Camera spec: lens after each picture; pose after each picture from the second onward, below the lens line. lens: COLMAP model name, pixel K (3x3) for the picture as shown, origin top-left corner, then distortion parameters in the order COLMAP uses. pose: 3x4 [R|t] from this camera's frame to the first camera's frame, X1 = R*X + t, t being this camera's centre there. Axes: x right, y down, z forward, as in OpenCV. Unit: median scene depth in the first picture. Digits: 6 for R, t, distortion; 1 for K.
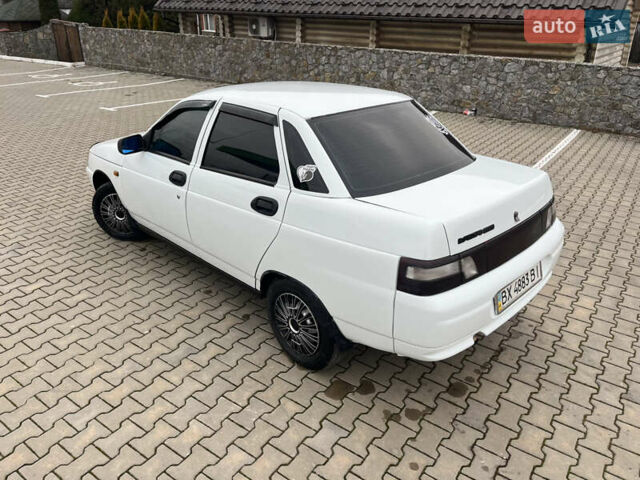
lens RADIAL K [[483.8, 0, 326.0], [0, 483.8, 240.0], [0, 0, 1]] dist [0.055676, -0.066768]
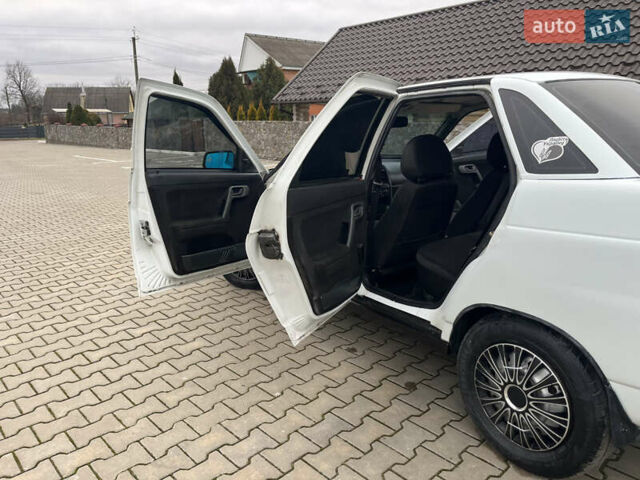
lens RADIAL K [[483.8, 0, 318.6], [0, 483.8, 234.2], [0, 0, 1]] dist [0.055676, -0.066768]
pose [[0.980460, 0.018342, -0.195864, -0.156858], [-0.058431, 0.977863, -0.200921, 0.089718], [0.187843, 0.208440, 0.959827, 0.244573]]
